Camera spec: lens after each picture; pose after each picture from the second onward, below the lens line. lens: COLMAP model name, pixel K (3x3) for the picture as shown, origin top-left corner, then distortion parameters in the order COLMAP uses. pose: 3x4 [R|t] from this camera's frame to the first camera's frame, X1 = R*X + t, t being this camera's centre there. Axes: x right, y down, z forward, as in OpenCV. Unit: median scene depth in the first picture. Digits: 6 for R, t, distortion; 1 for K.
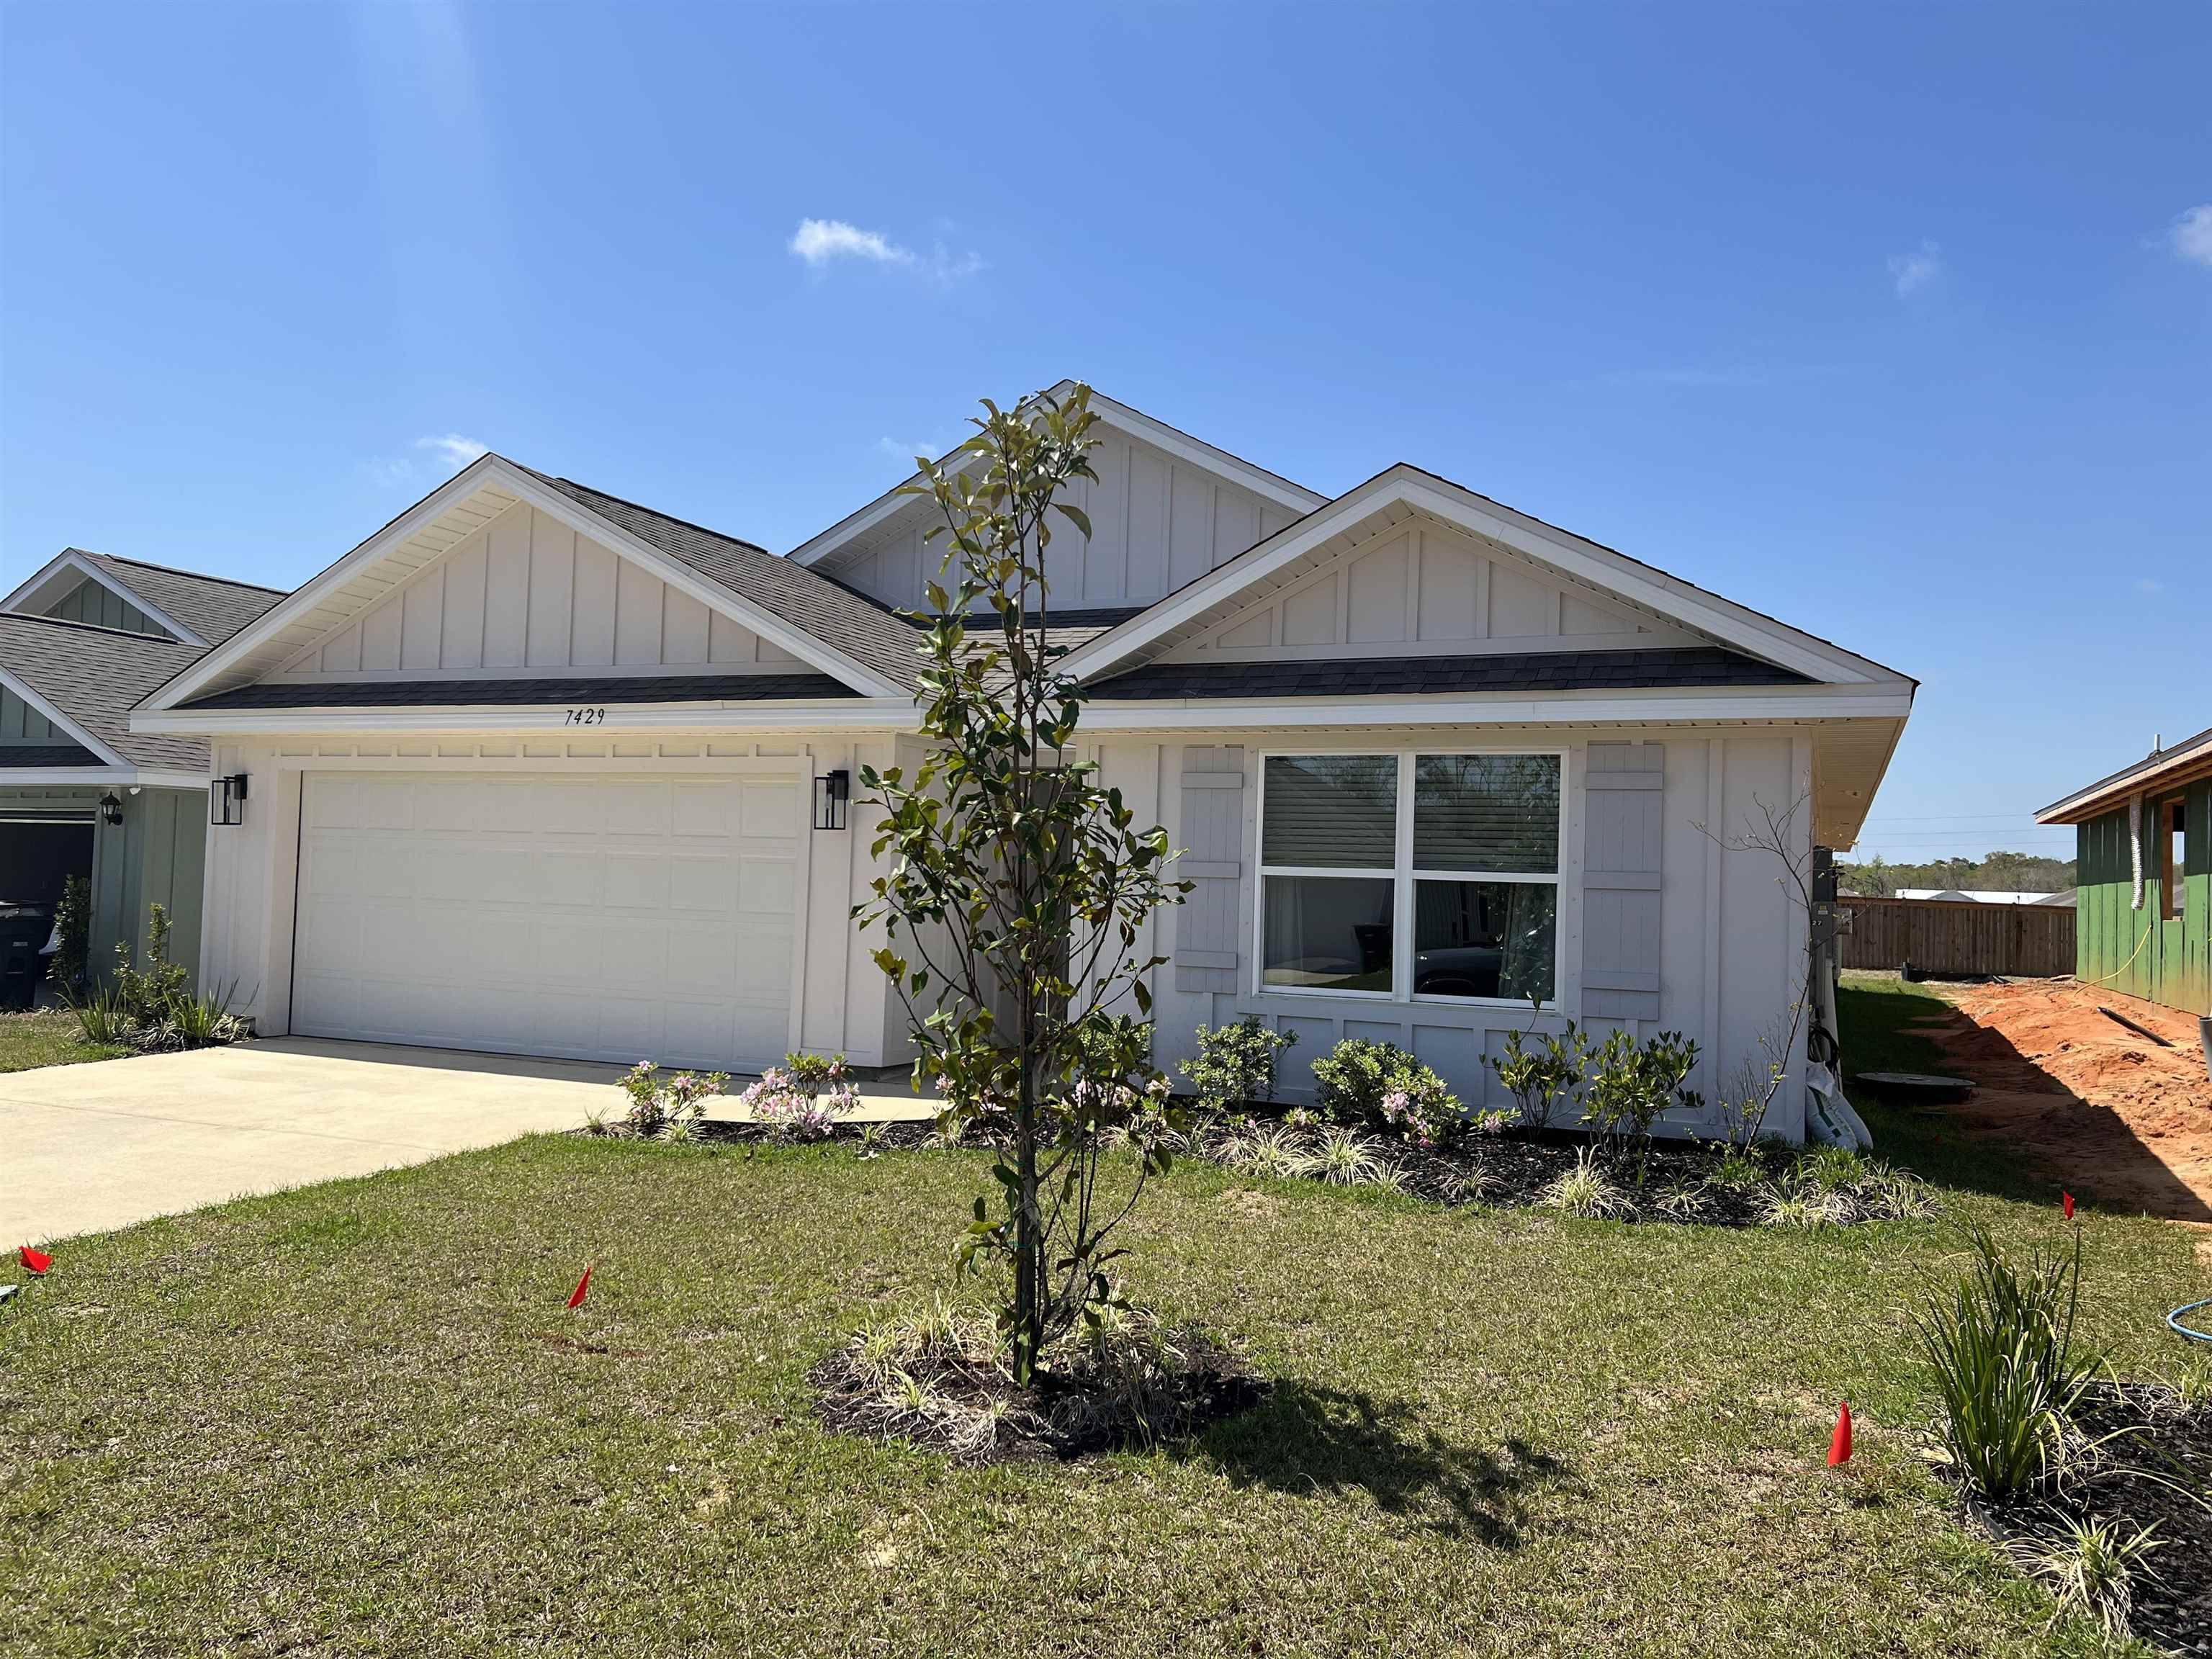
lens RADIAL K [[1662.8, 0, 1110.7], [0, 1662.8, 823.0], [0, 0, 1]] dist [0.024072, -0.031146]
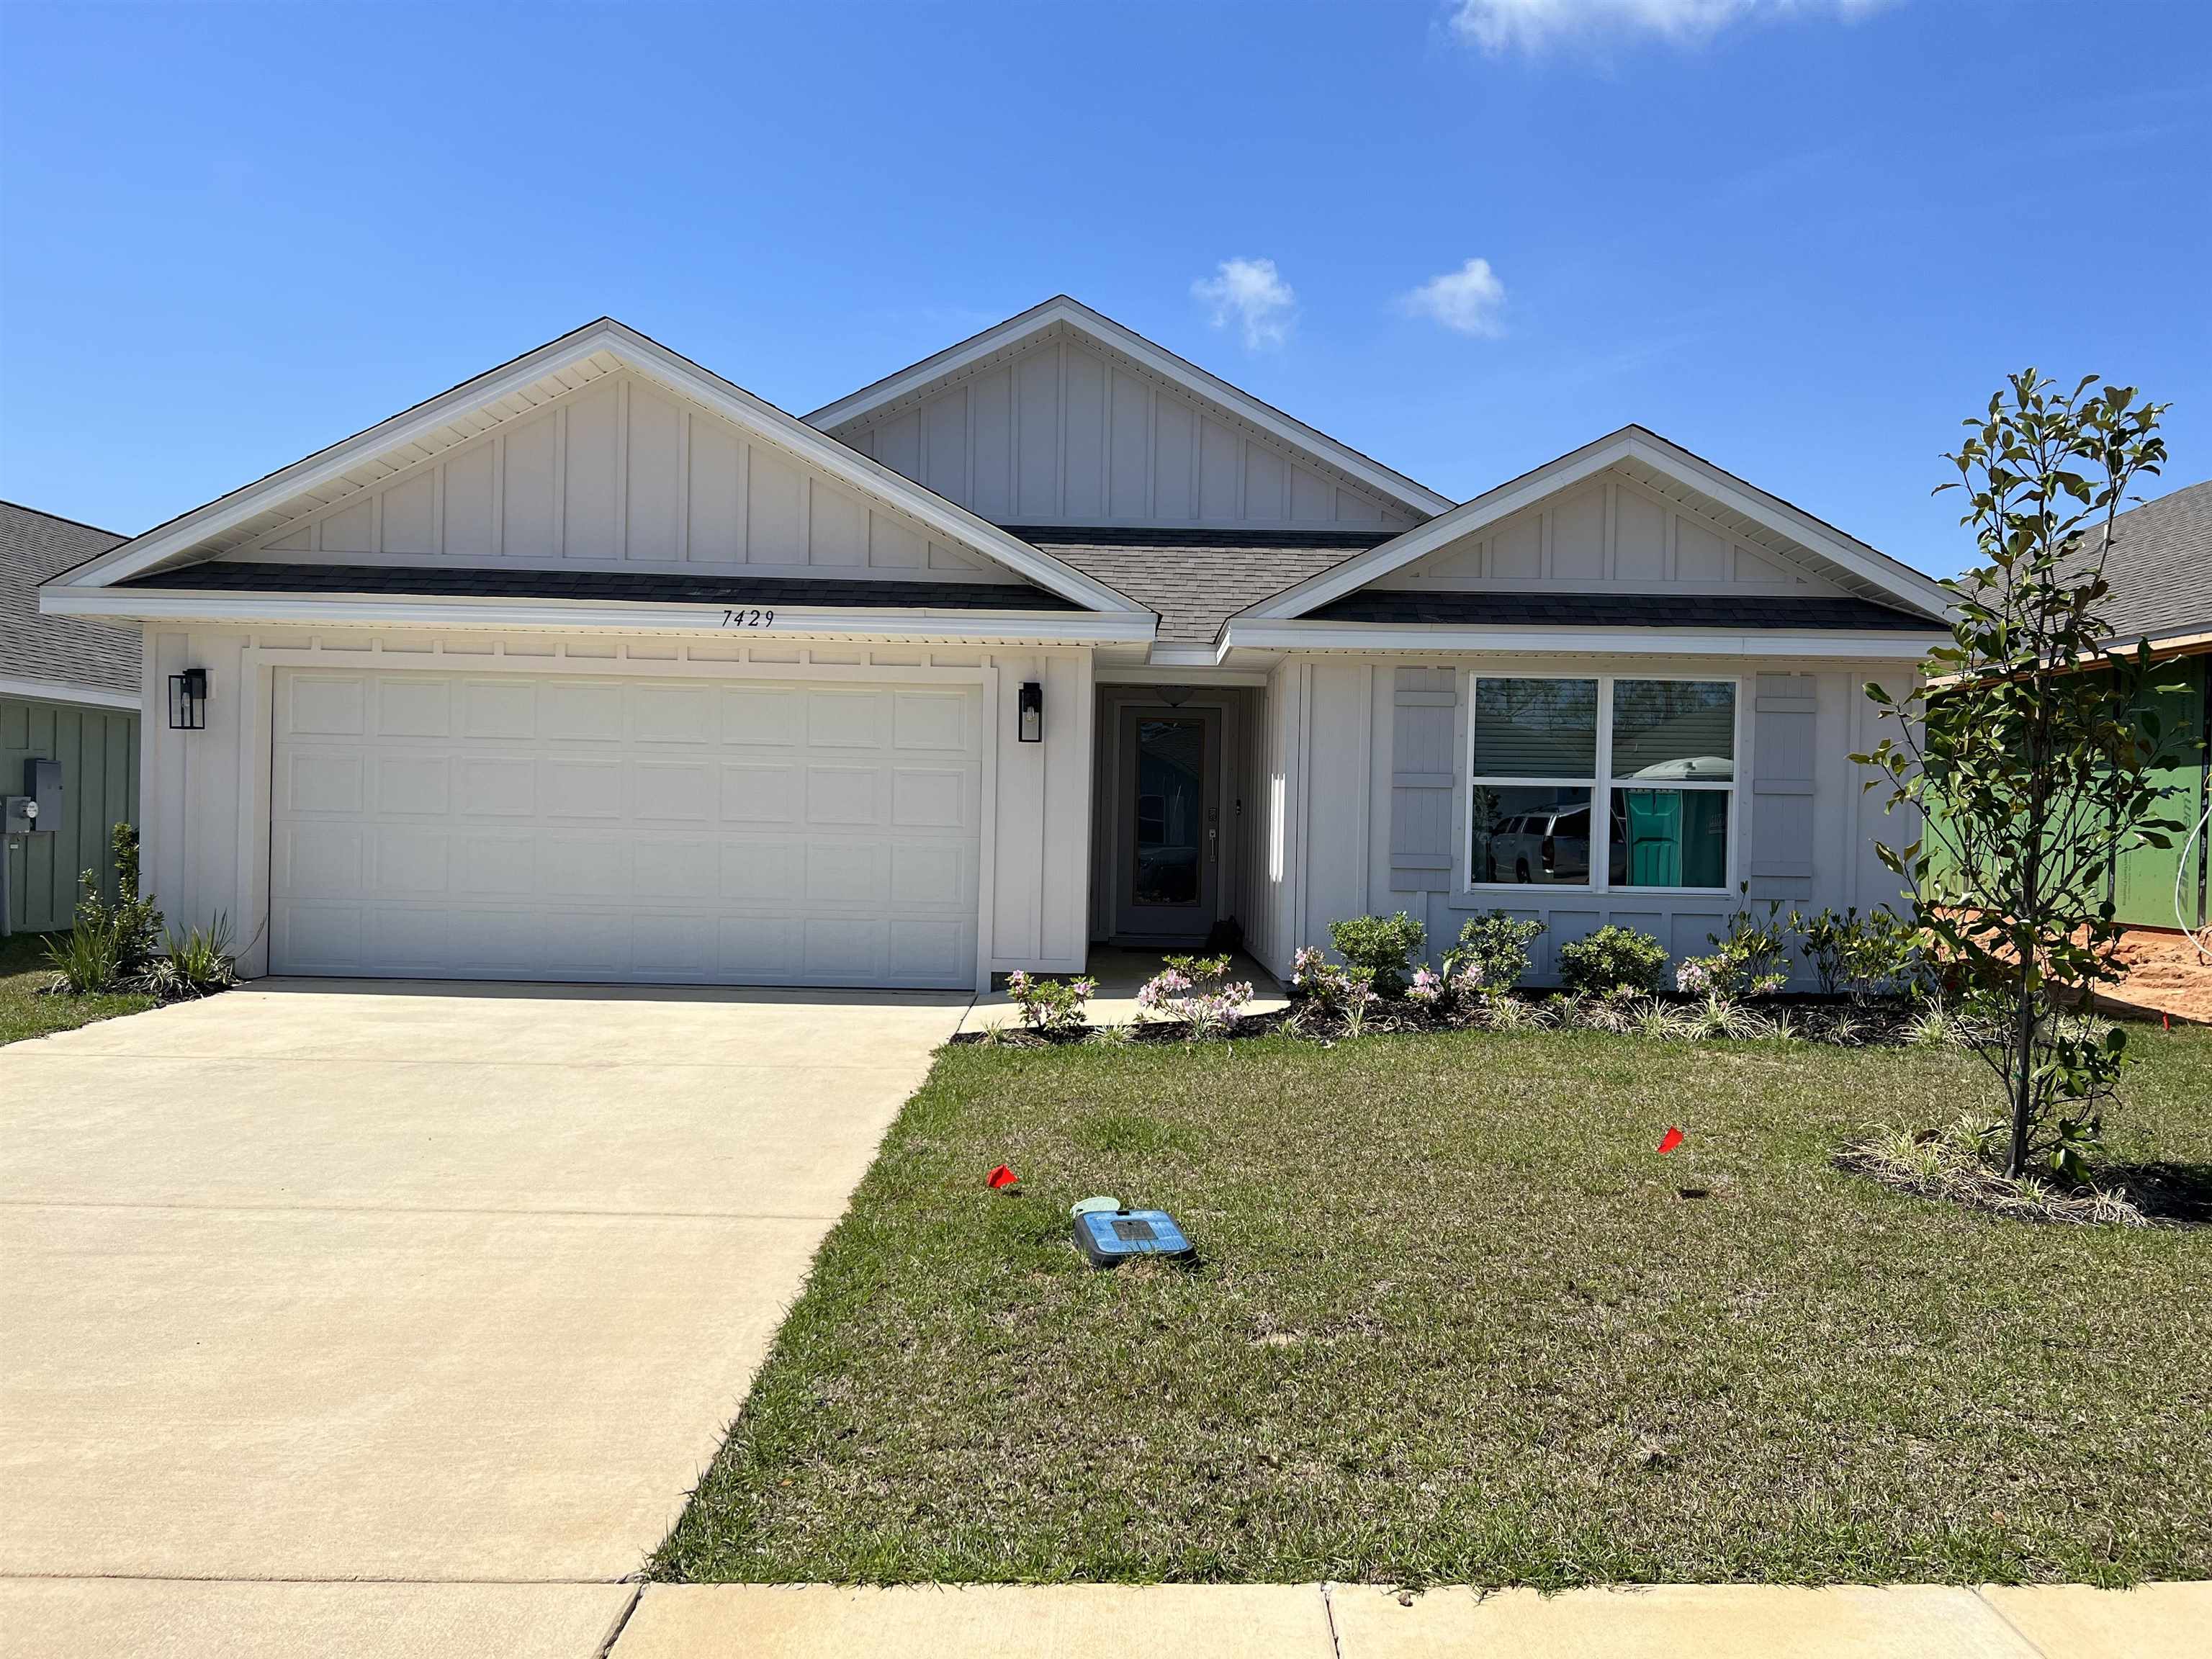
lens RADIAL K [[1662.8, 0, 1116.9], [0, 1662.8, 841.1], [0, 0, 1]] dist [0.024072, -0.031146]
pose [[0.923217, -0.016606, 0.383920, -0.541346], [-0.008178, 0.997991, 0.062832, 0.000826], [-0.384192, -0.061148, 0.921226, 0.054984]]
